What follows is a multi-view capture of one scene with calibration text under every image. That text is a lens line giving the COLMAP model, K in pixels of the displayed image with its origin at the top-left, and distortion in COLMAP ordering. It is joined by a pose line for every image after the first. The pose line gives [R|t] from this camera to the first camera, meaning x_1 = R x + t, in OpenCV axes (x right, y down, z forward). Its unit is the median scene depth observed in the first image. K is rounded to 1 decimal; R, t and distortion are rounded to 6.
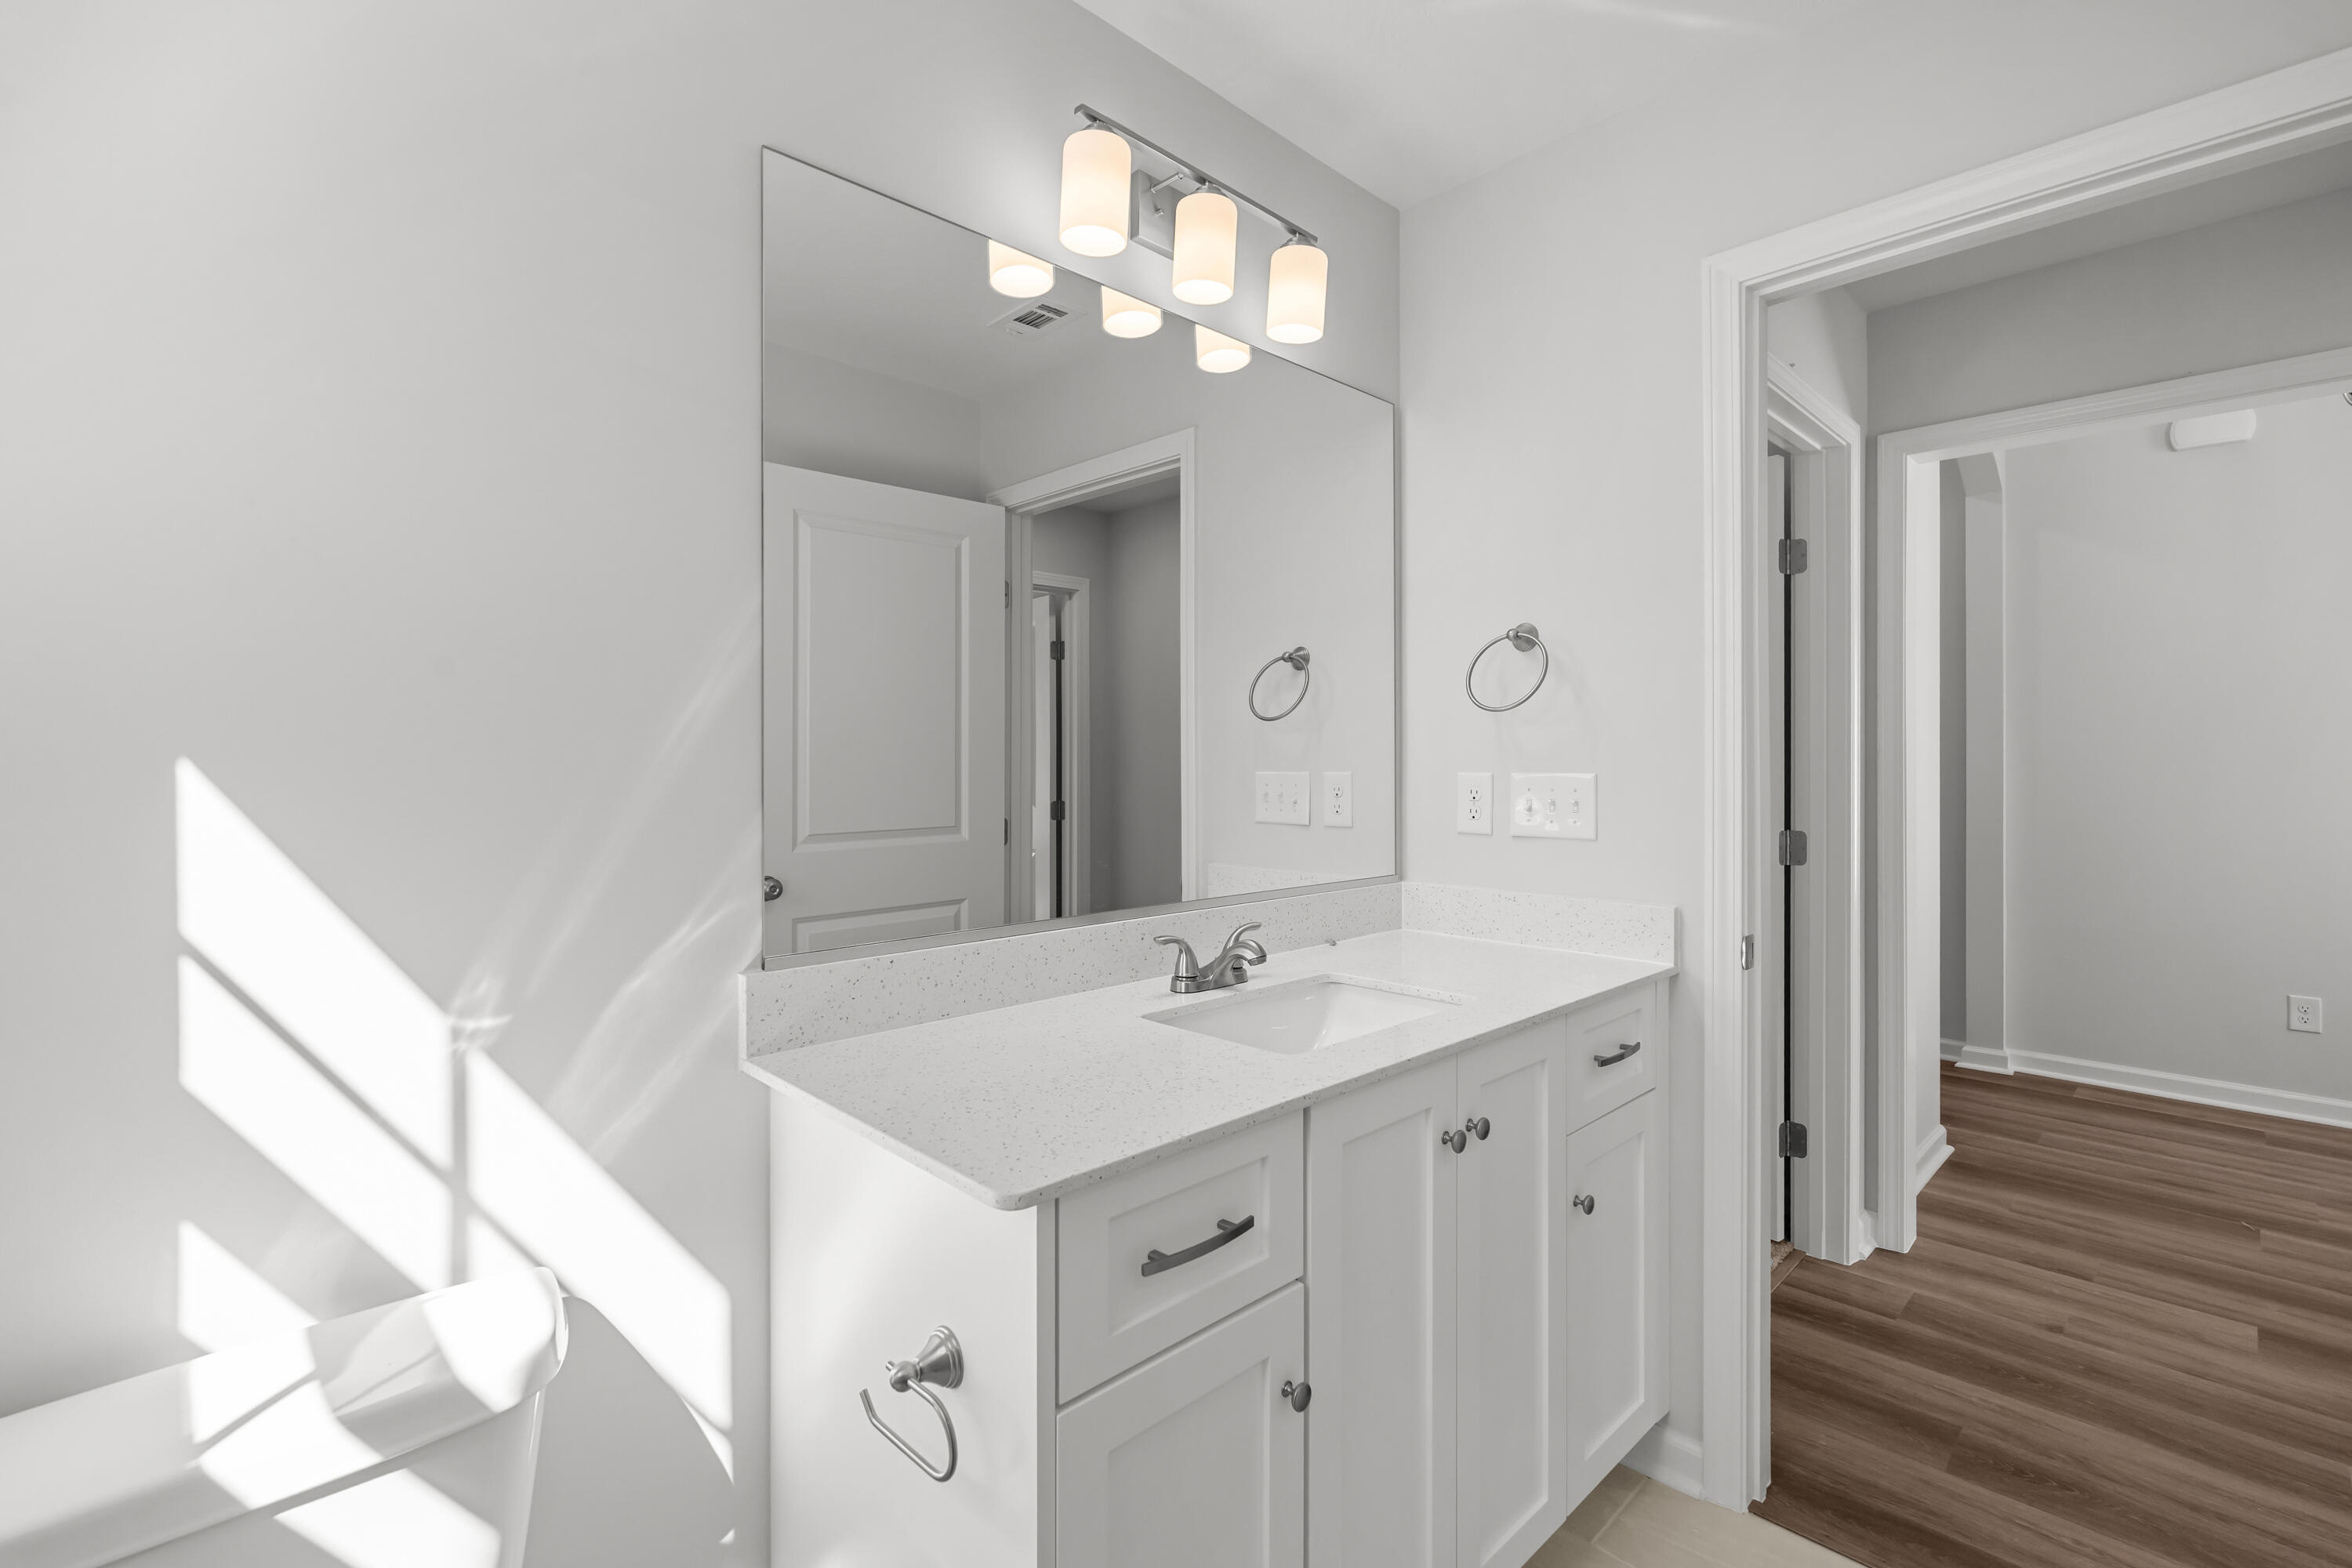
lens RADIAL K [[1048.2, 0, 1186.8], [0, 1048.2, 770.4], [0, 0, 1]] dist [0.002837, -0.001074]
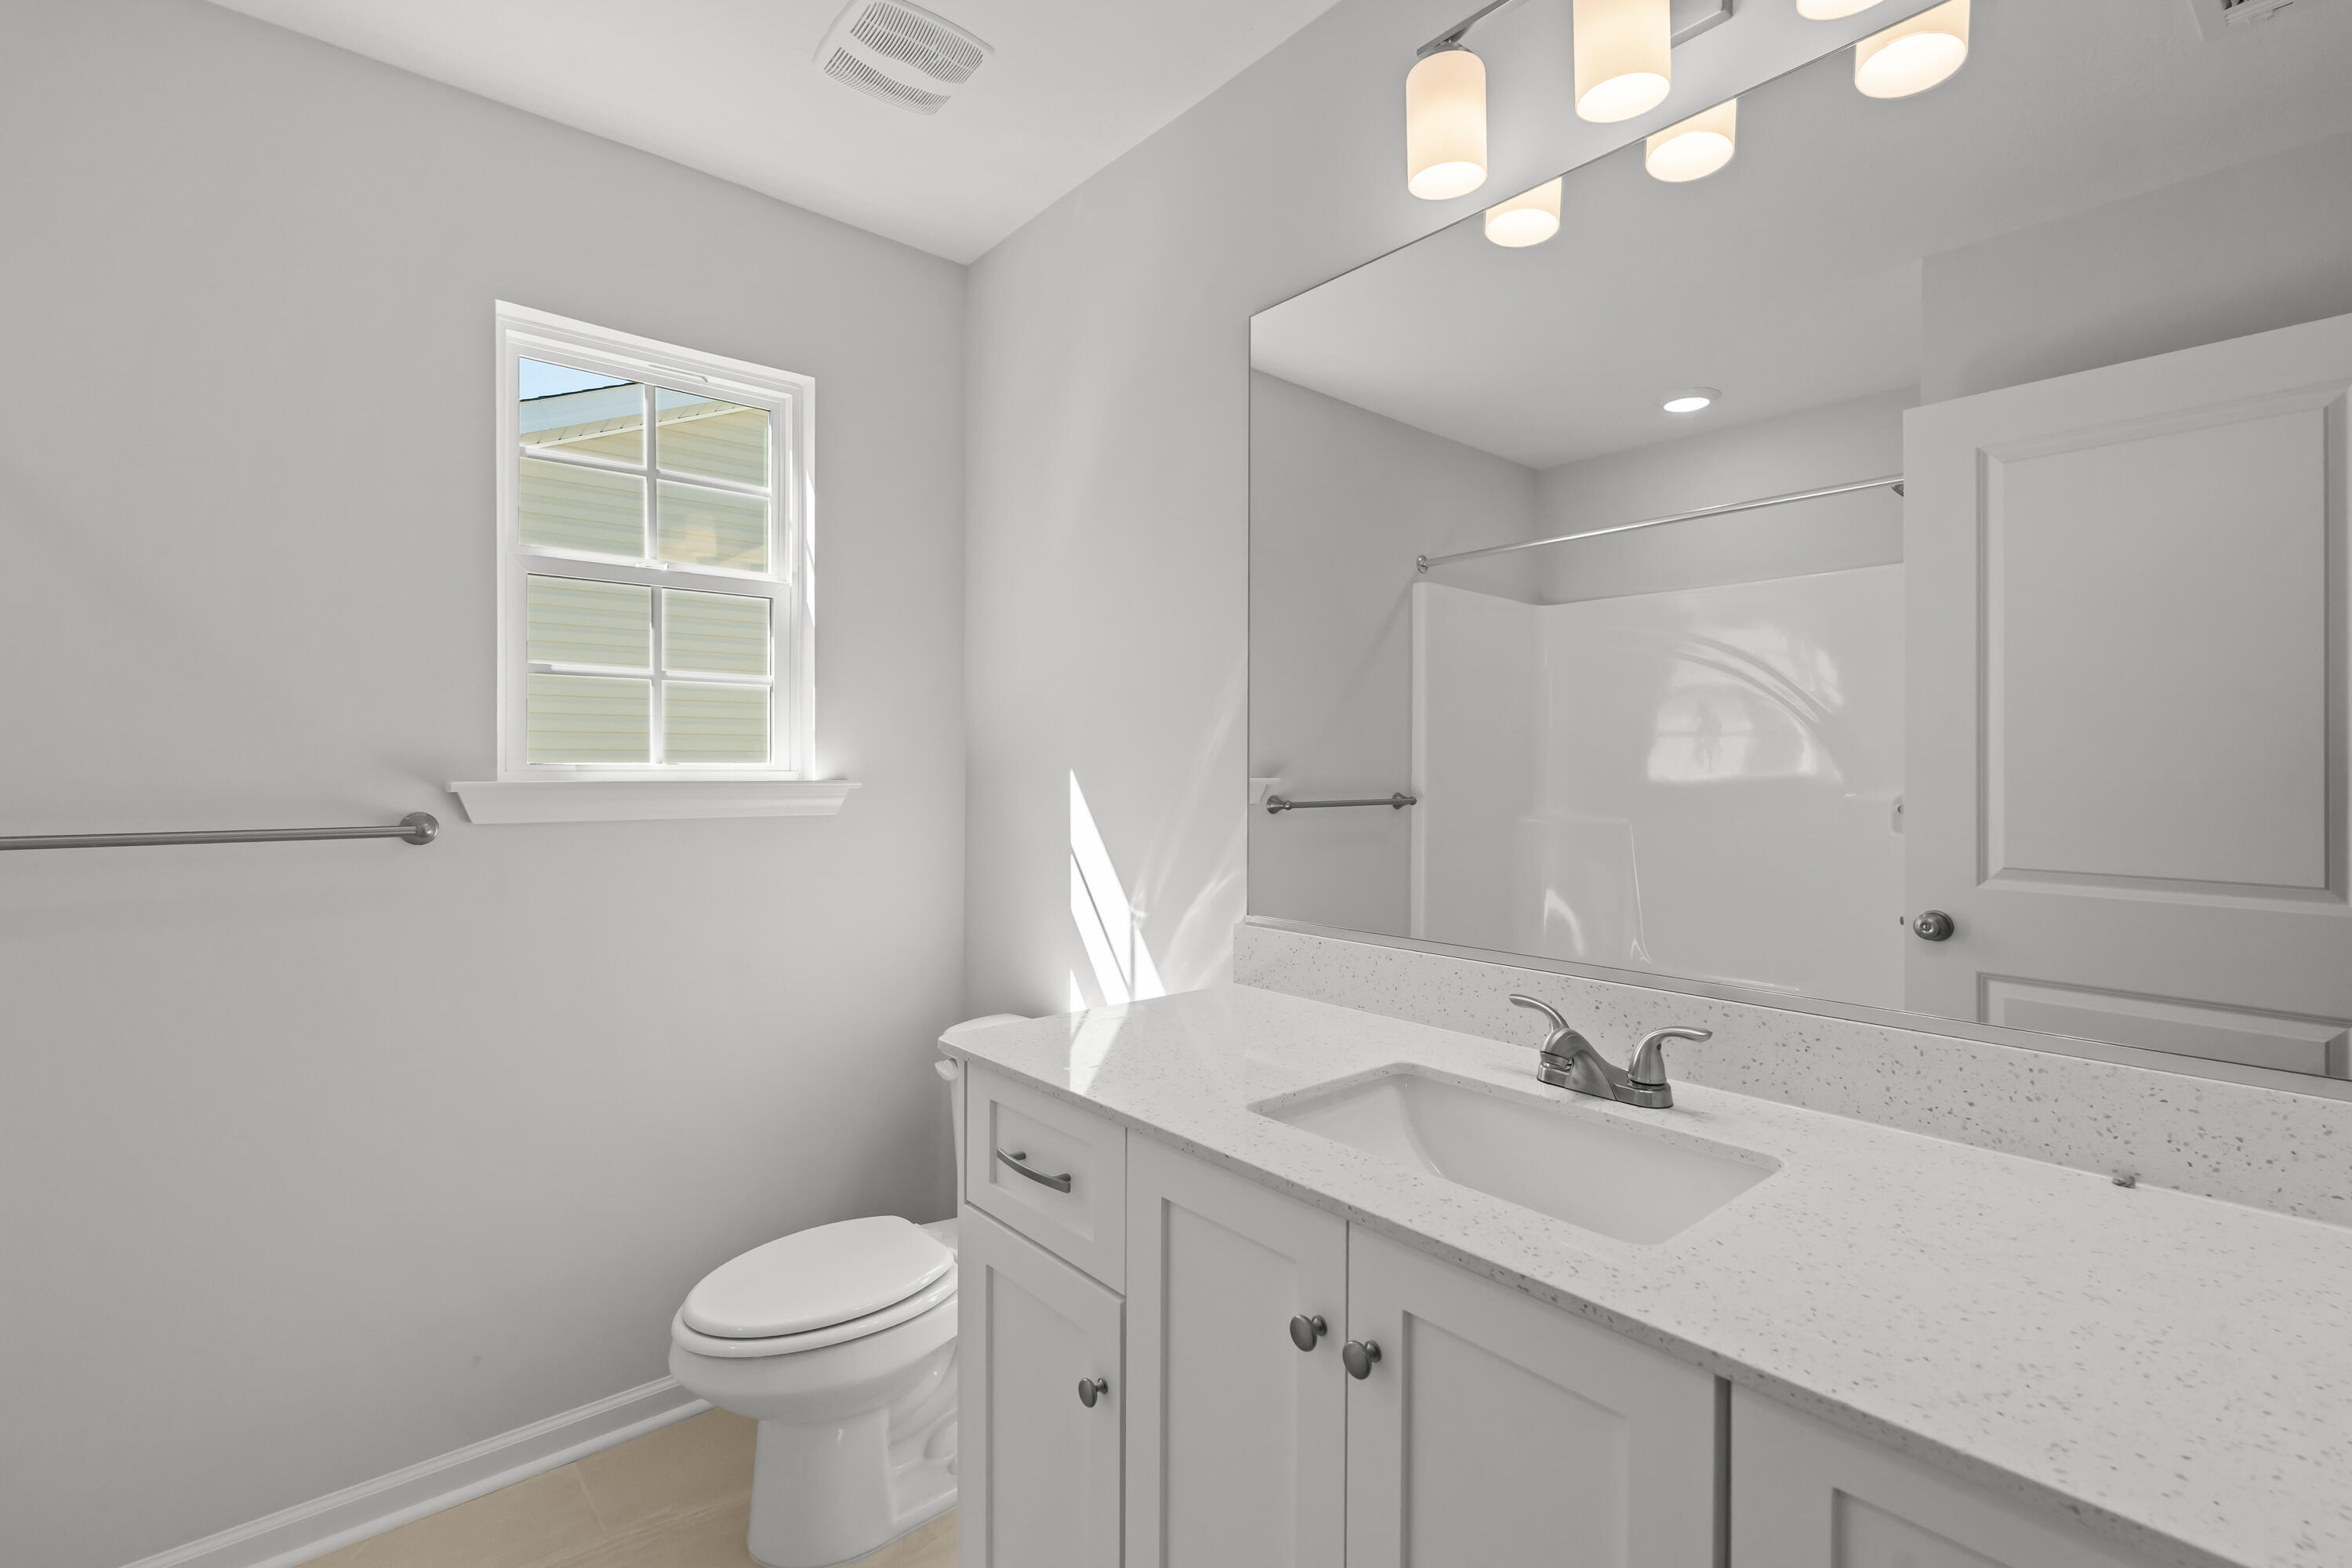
lens RADIAL K [[1048.2, 0, 1175.0], [0, 1048.2, 782.0], [0, 0, 1]] dist [0.002837, -0.001074]
pose [[-0.059360, 0.011708, -0.998168, 0.724328], [-0.009085, 0.999883, 0.012269, -0.007652], [0.998195, 0.009797, -0.059246, 0.737954]]
